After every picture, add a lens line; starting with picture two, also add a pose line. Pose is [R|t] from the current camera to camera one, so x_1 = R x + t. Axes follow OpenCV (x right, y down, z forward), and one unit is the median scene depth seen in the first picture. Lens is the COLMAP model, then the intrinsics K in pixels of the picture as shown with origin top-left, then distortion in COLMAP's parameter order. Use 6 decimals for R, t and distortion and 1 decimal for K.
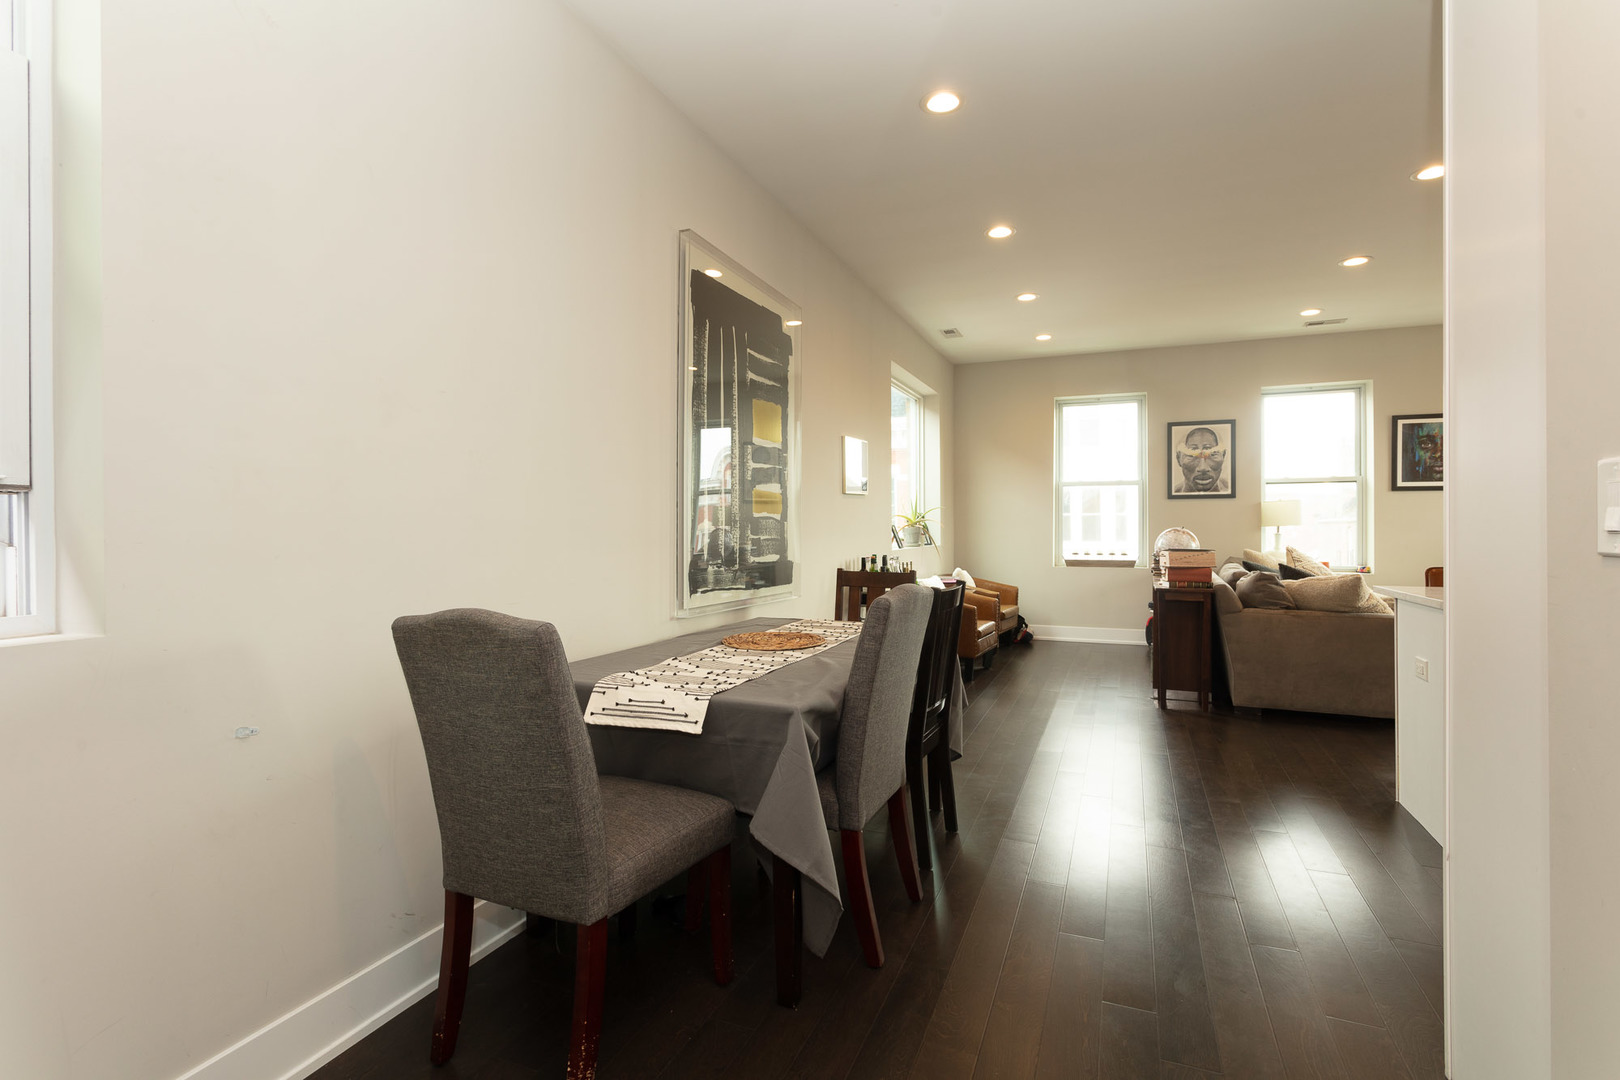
lens RADIAL K [[777.1, 0, 818.0], [0, 777.1, 532.3], [0, 0, 1]] dist [-0.006118, -0.000508]
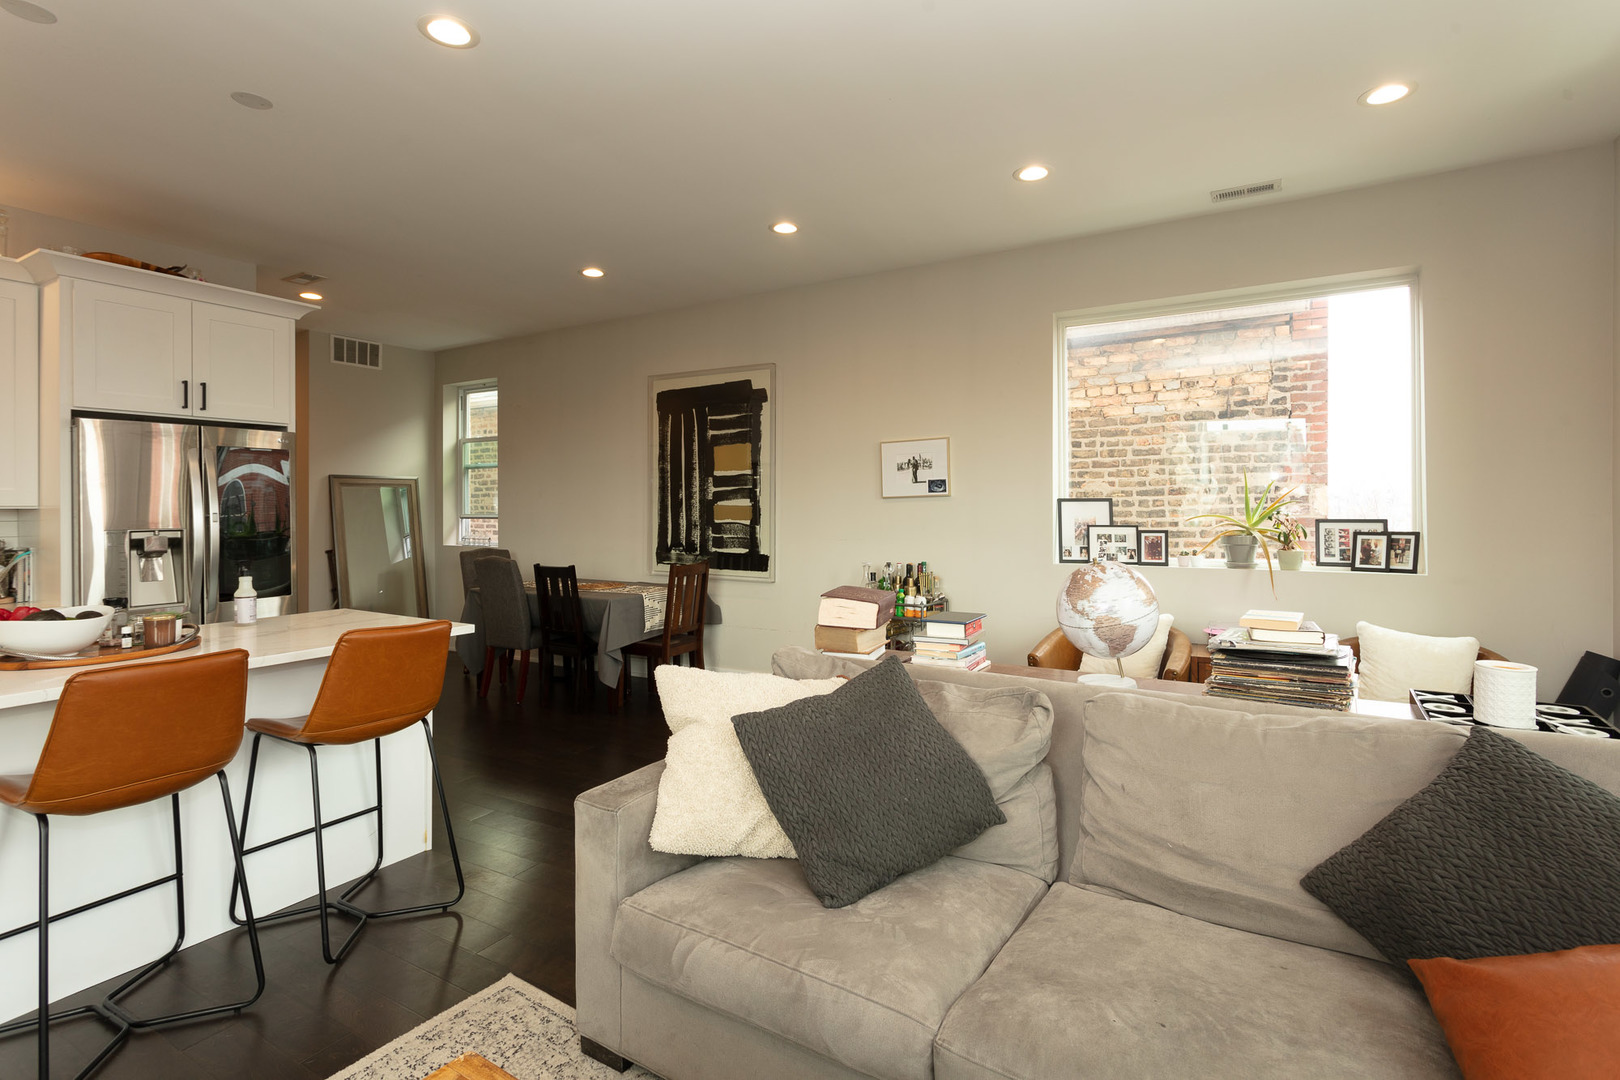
lens RADIAL K [[781.7, 0, 807.1], [0, 781.7, 505.6], [0, 0, 1]] dist [0.002456, 0.000802]
pose [[-0.159473, 0.003363, -0.987197, 0.736493], [0.000866, 0.999994, 0.003267, -0.030042], [0.987202, -0.000334, -0.159475, 0.733775]]
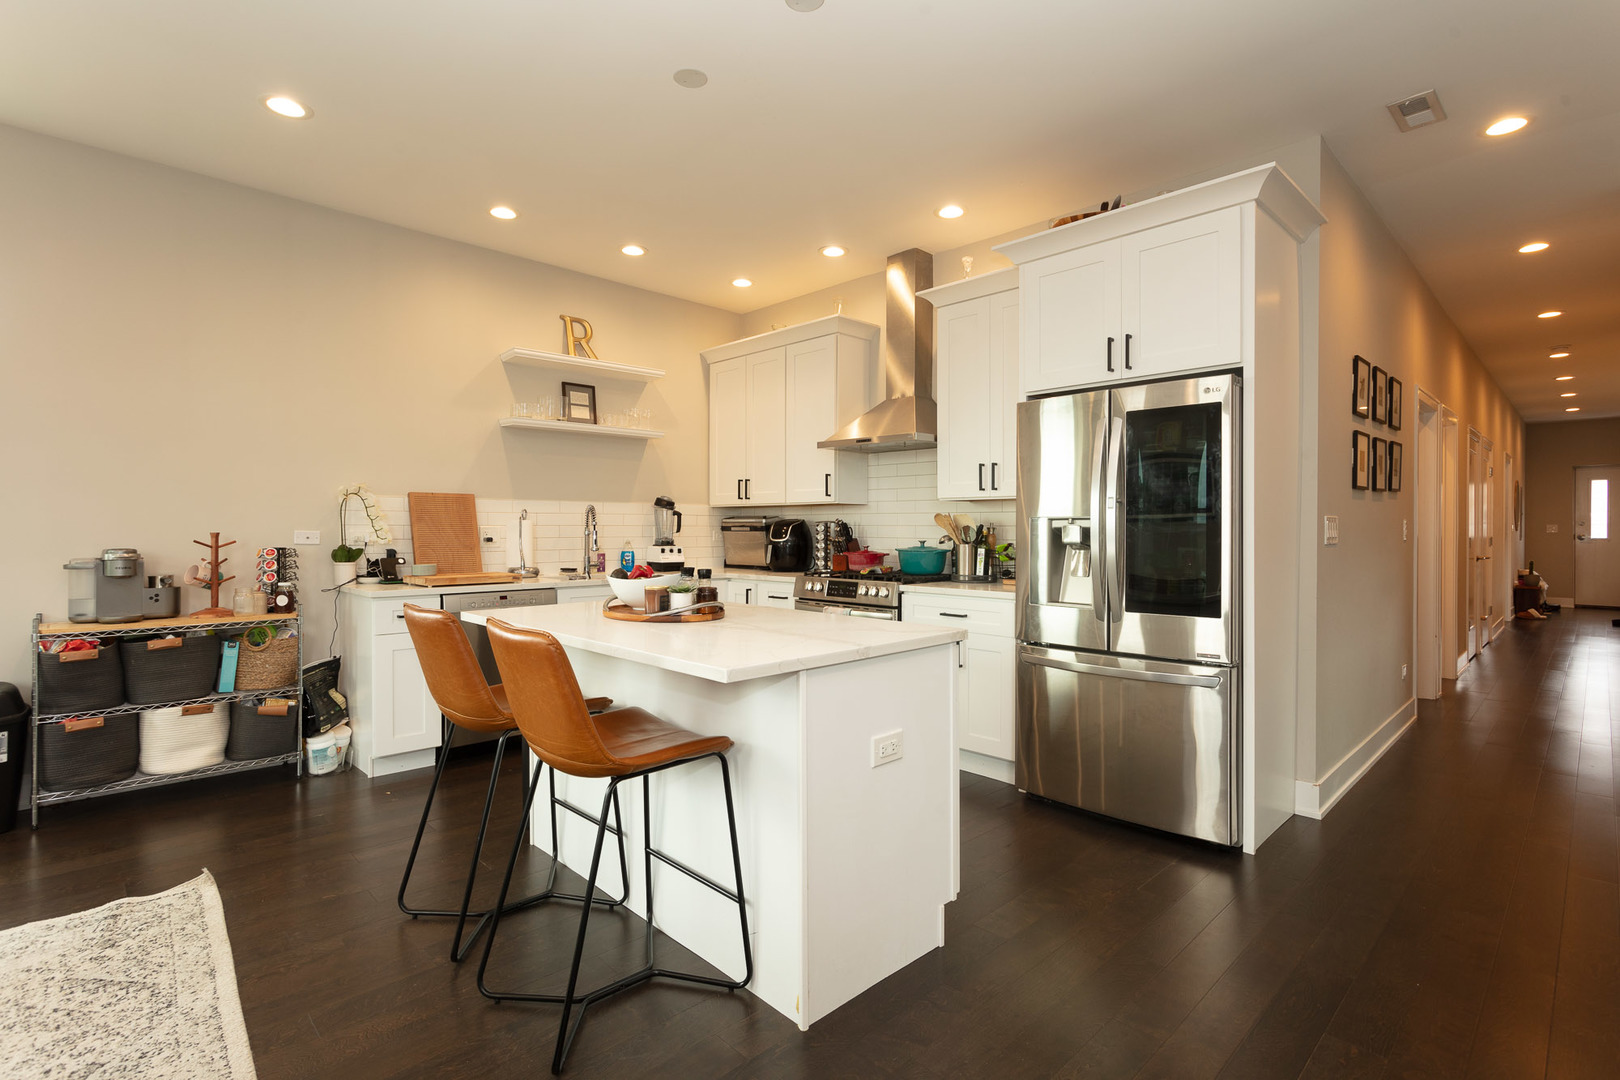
lens RADIAL K [[779.3, 0, 809.3], [0, 779.3, 526.3], [0, 0, 1]] dist [0.002368, 0.000948]
pose [[-0.909602, 0.002536, 0.415474, 0.235131], [0.004226, 0.999986, 0.003148, -0.009628], [-0.415460, 0.004619, -0.909600, 0.697693]]
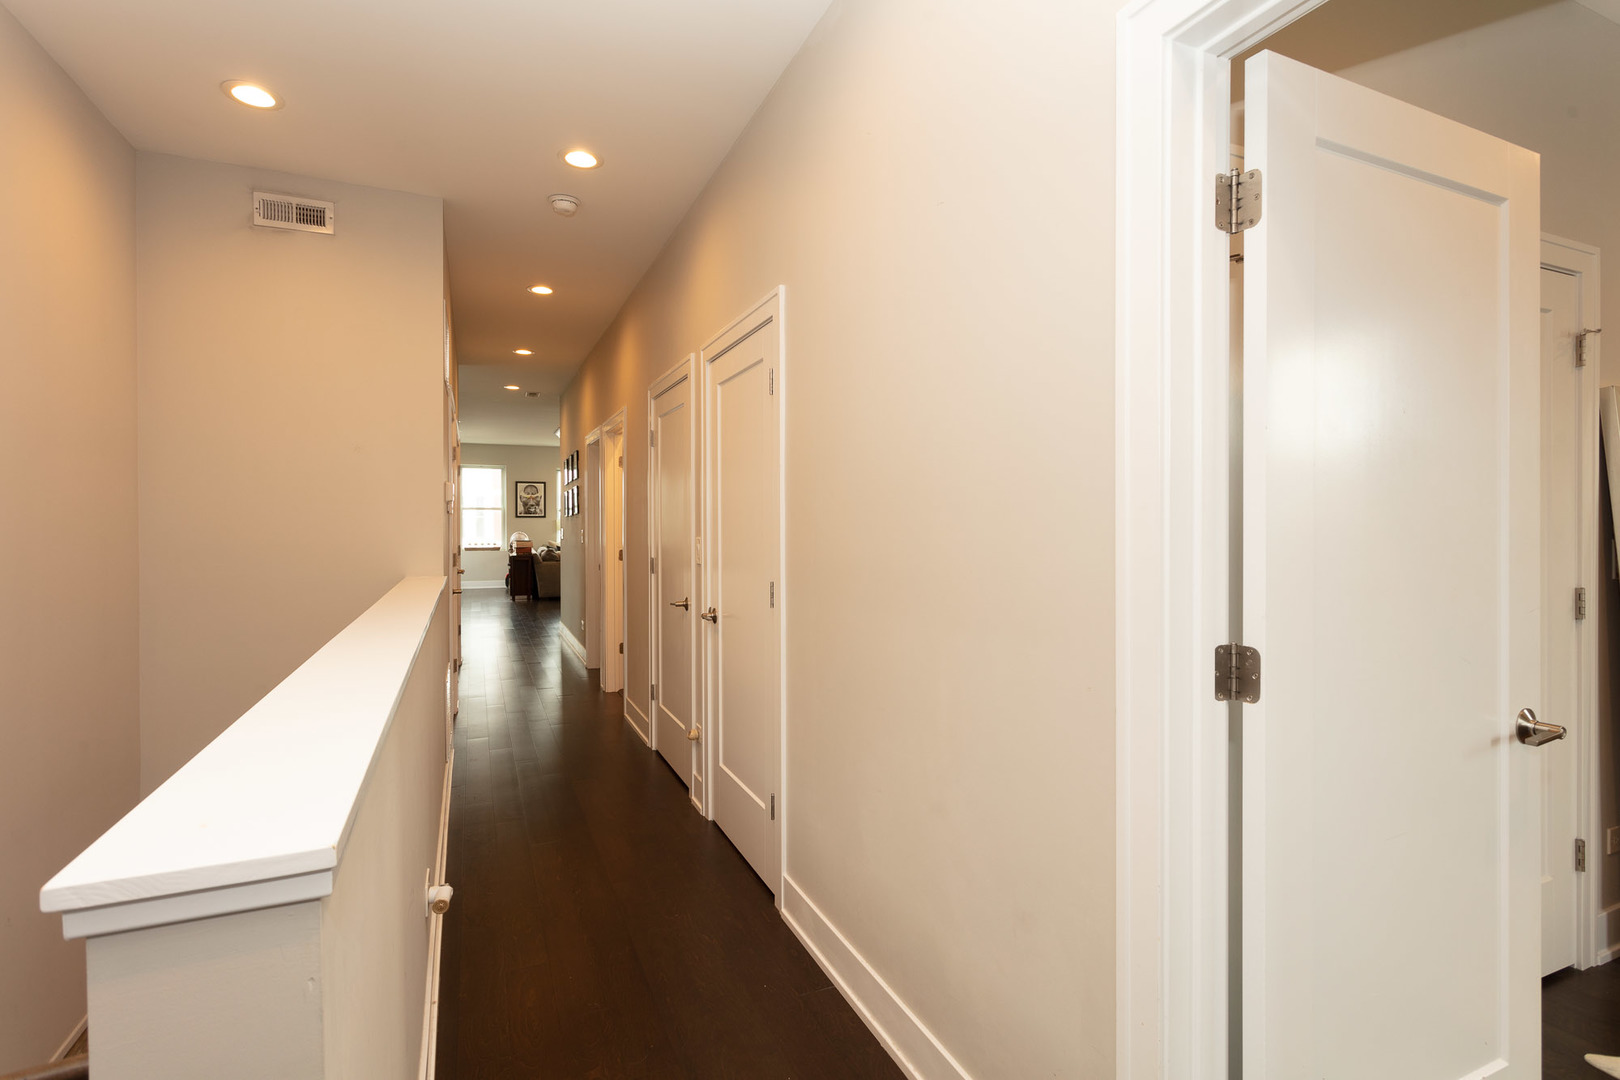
lens RADIAL K [[766.4, 0, 820.5], [0, 766.4, 524.4], [0, 0, 1]] dist [-0.003057, 0.000036]
pose [[0.694654, -0.000006, 0.719344, -0.485499], [0.003858, 0.999986, -0.003718, -0.013792], [-0.719334, 0.005357, 0.694644, -1.073526]]
